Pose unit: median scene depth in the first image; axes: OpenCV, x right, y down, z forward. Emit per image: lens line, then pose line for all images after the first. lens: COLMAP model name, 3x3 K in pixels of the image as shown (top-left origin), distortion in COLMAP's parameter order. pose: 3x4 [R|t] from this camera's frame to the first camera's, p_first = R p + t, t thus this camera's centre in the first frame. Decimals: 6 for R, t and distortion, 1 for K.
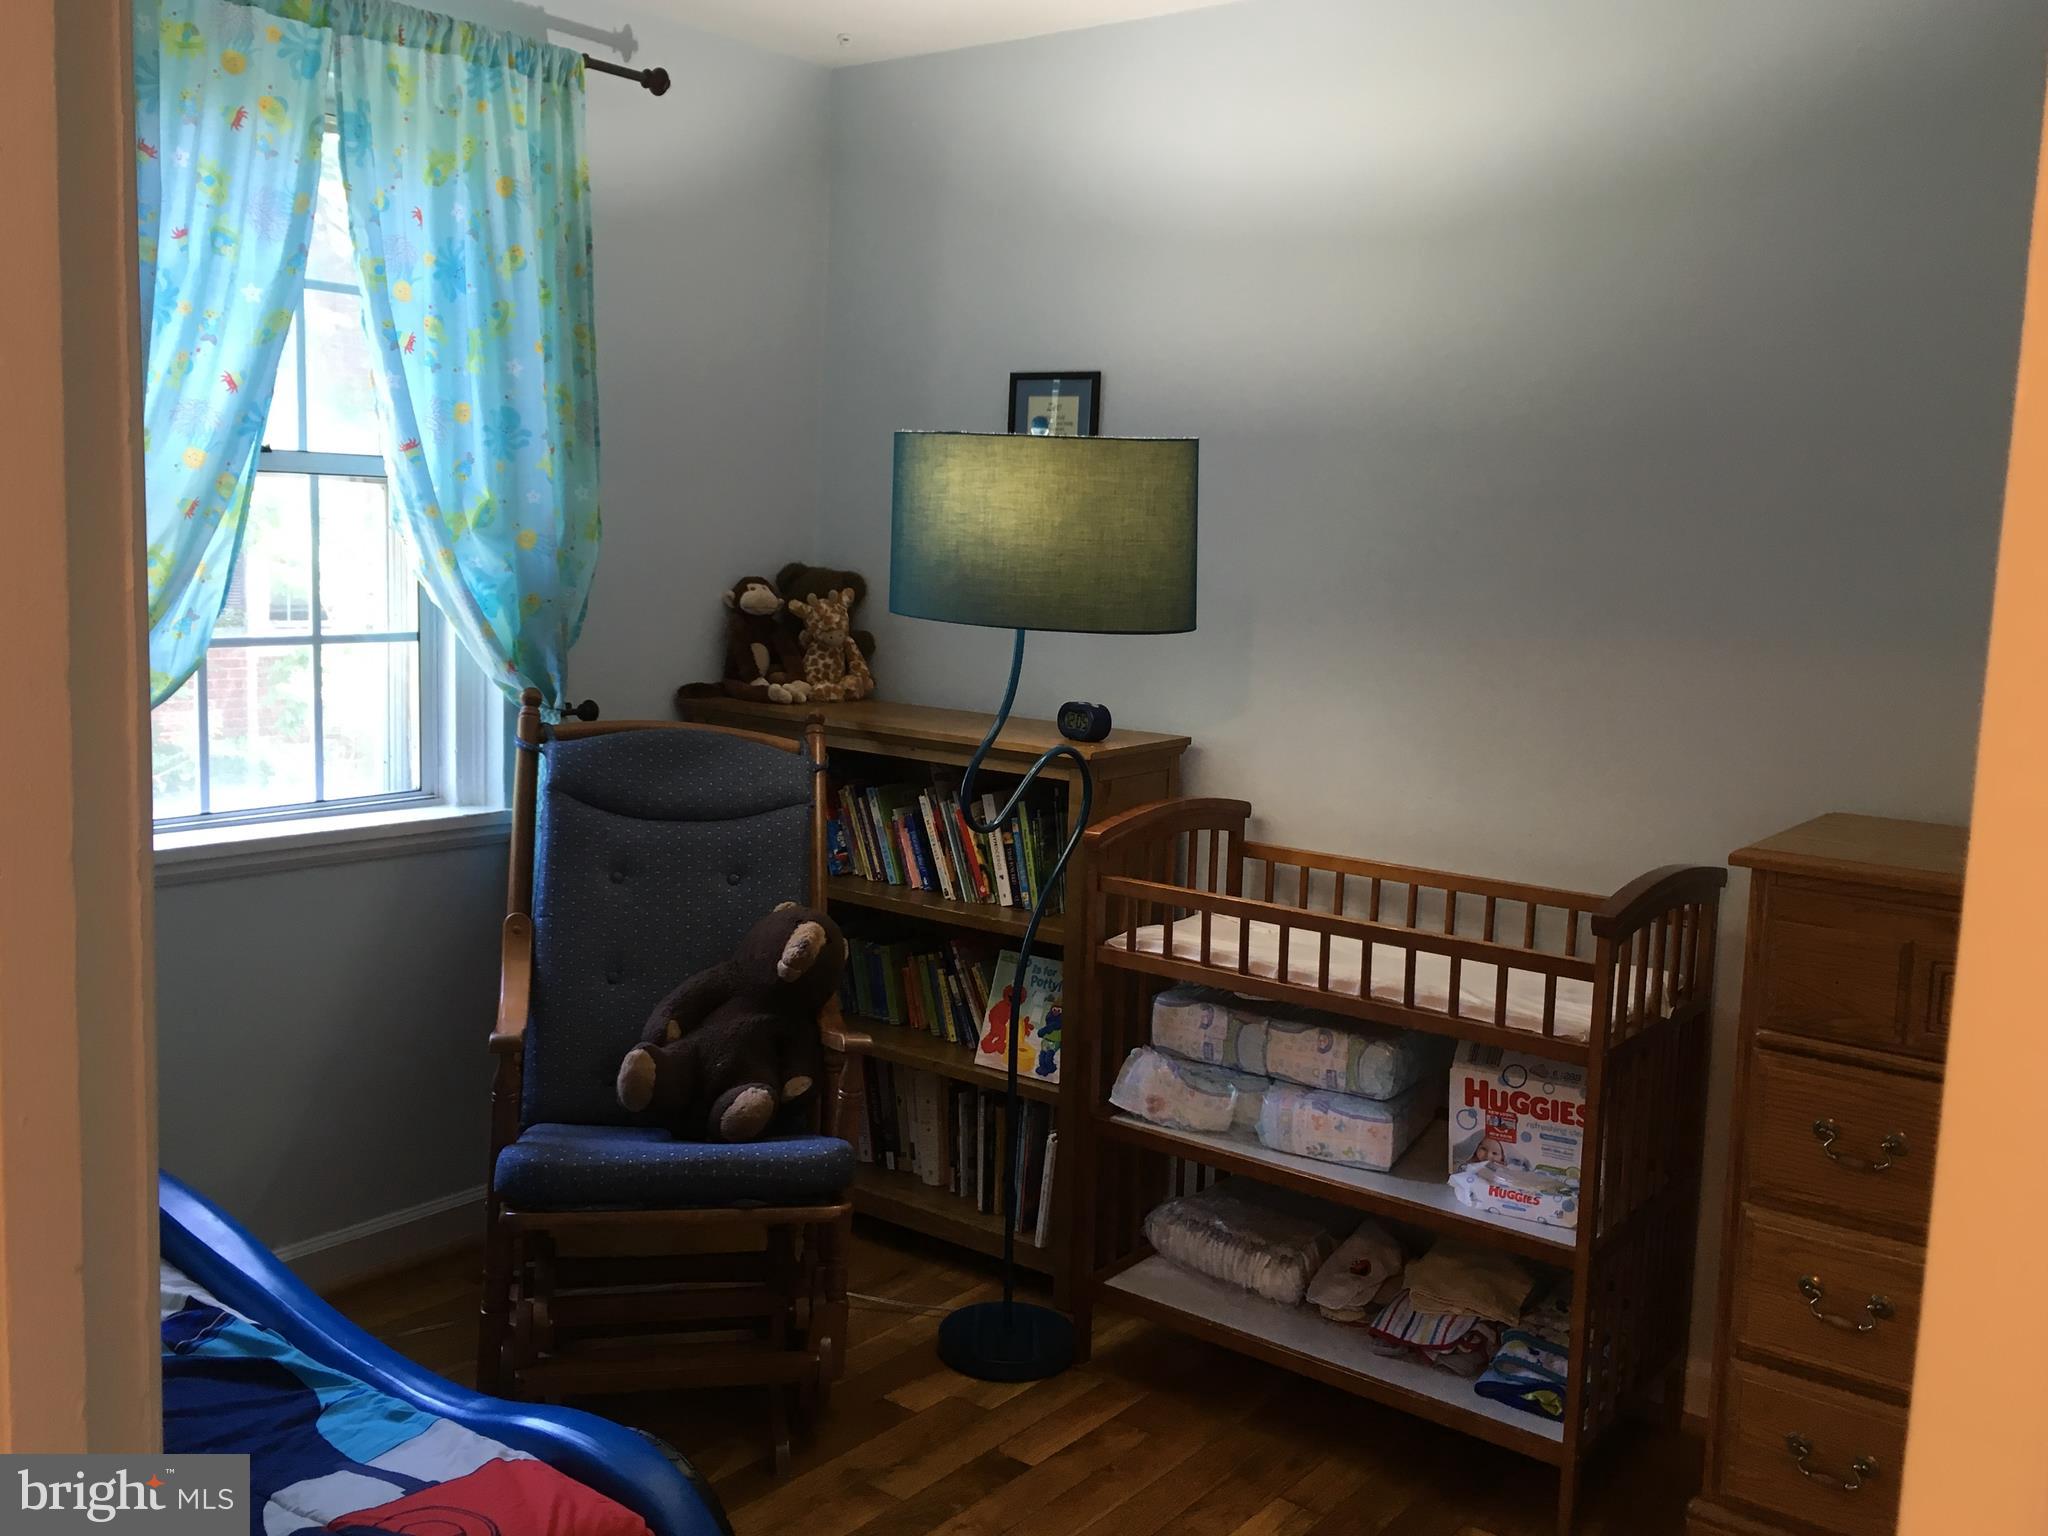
lens RADIAL K [[1826.1, 0, 1010.1], [0, 1826.1, 756.3], [0, 0, 1]] dist [0.053926, -0.071846]
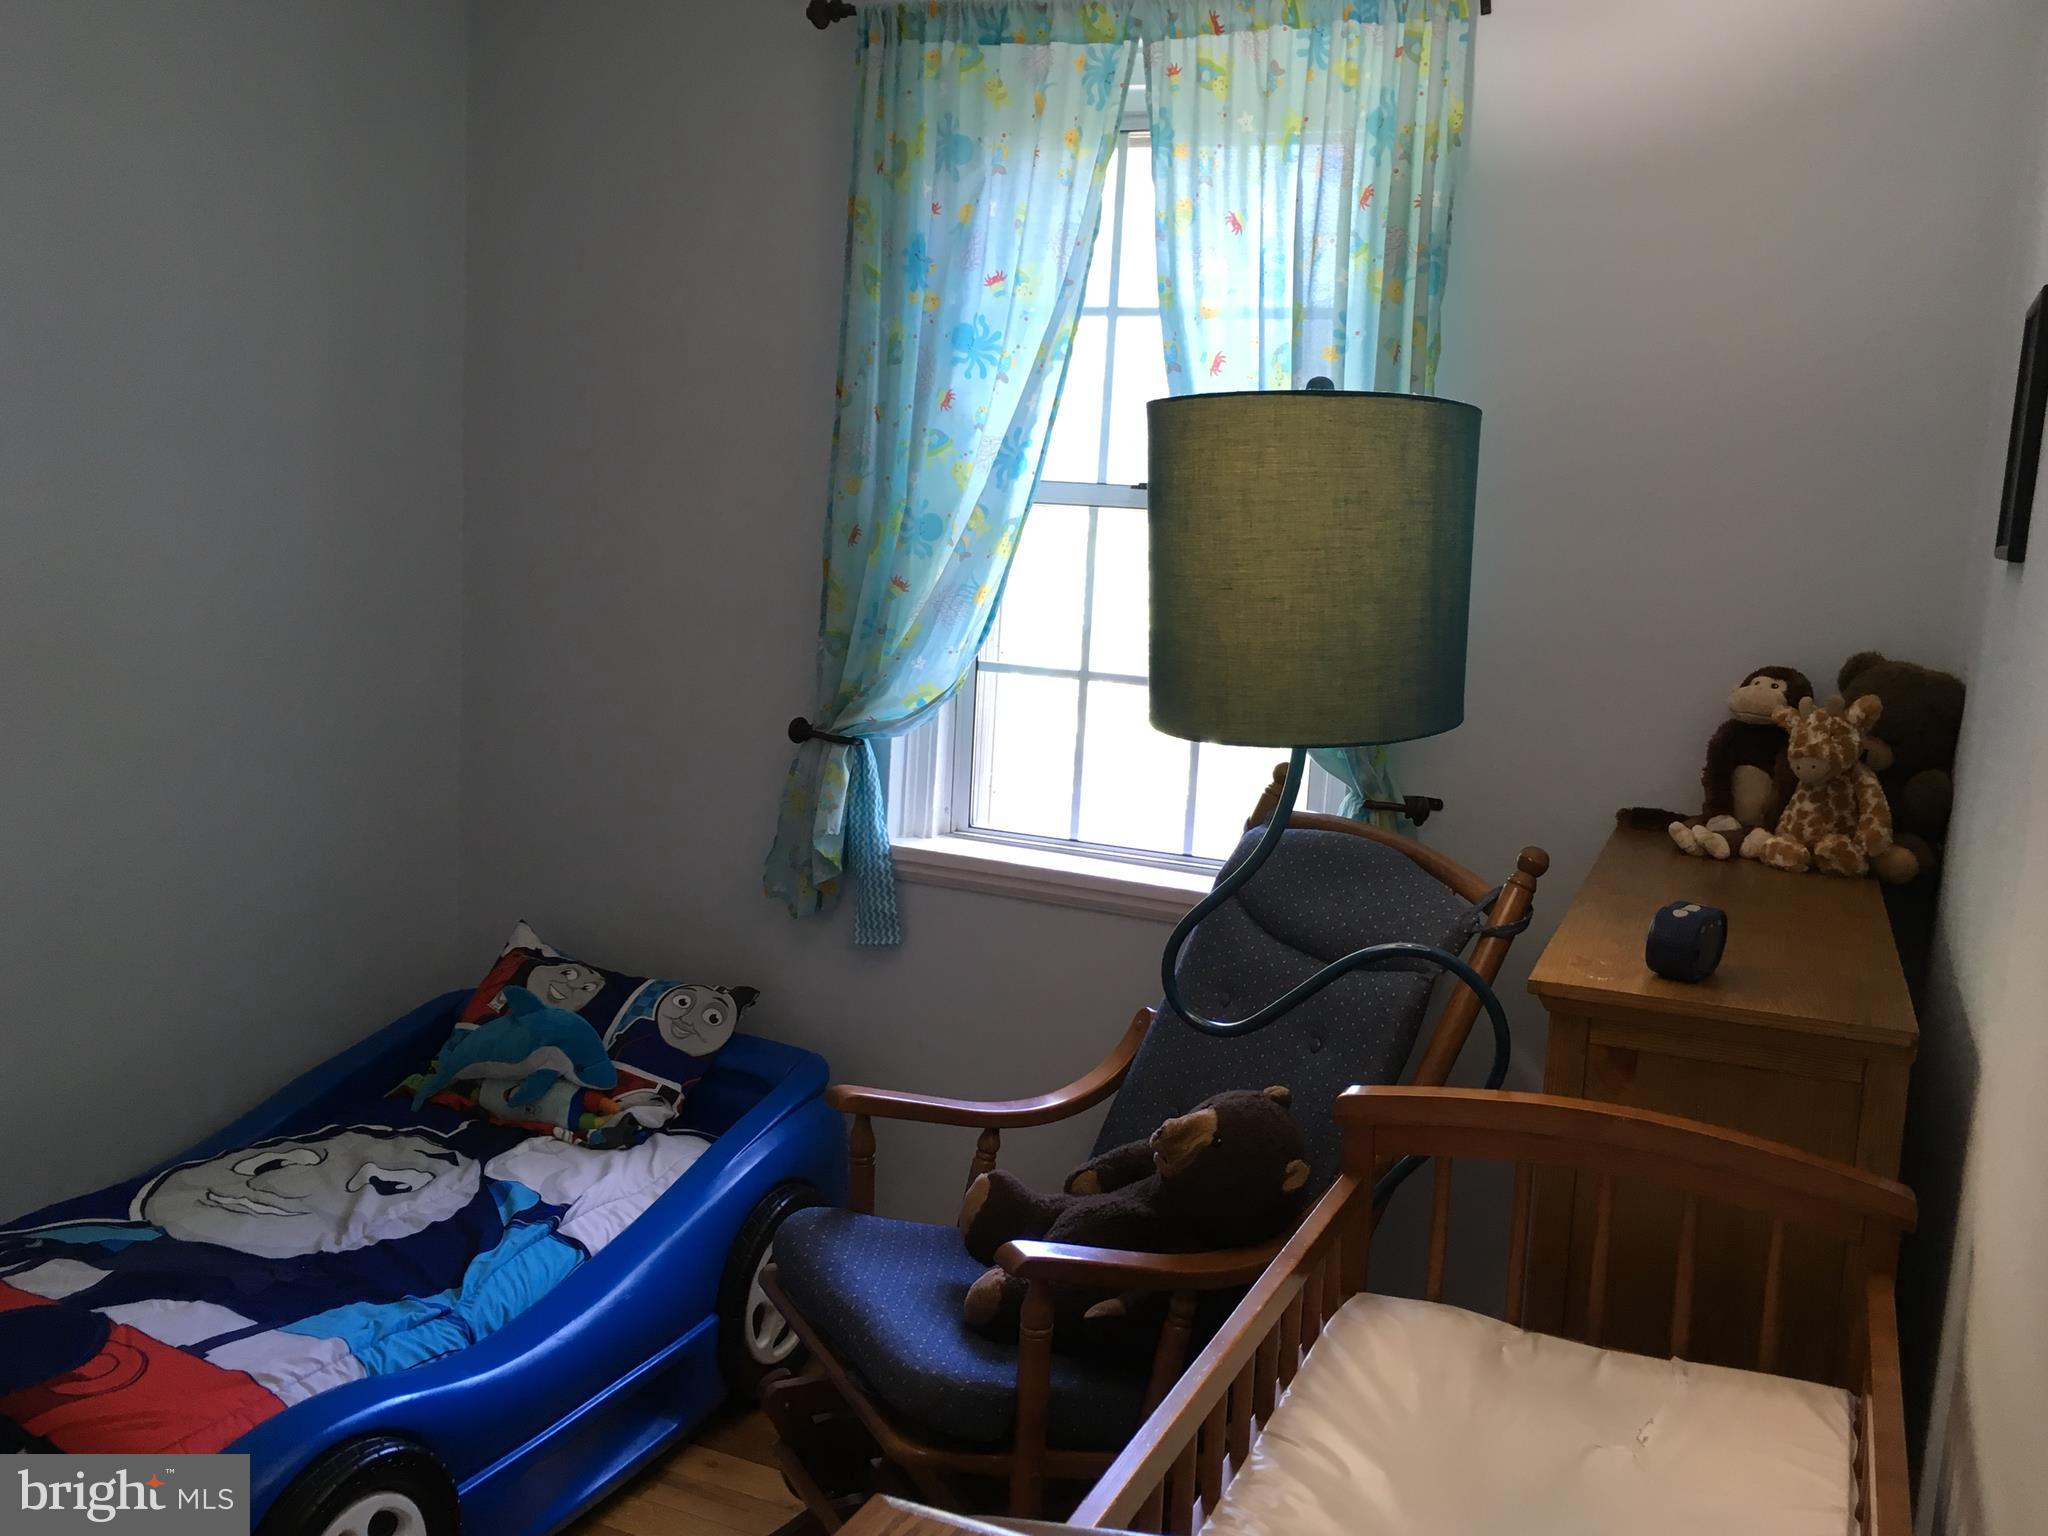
lens RADIAL K [[1826.1, 0, 1010.1], [0, 1826.1, 756.3], [0, 0, 1]] dist [0.053926, -0.071846]
pose [[0.229061, 0.114766, -0.966623, 0.561833], [-0.172271, 0.982130, 0.075784, -0.088466], [0.958047, 0.149162, 0.244739, 0.734897]]
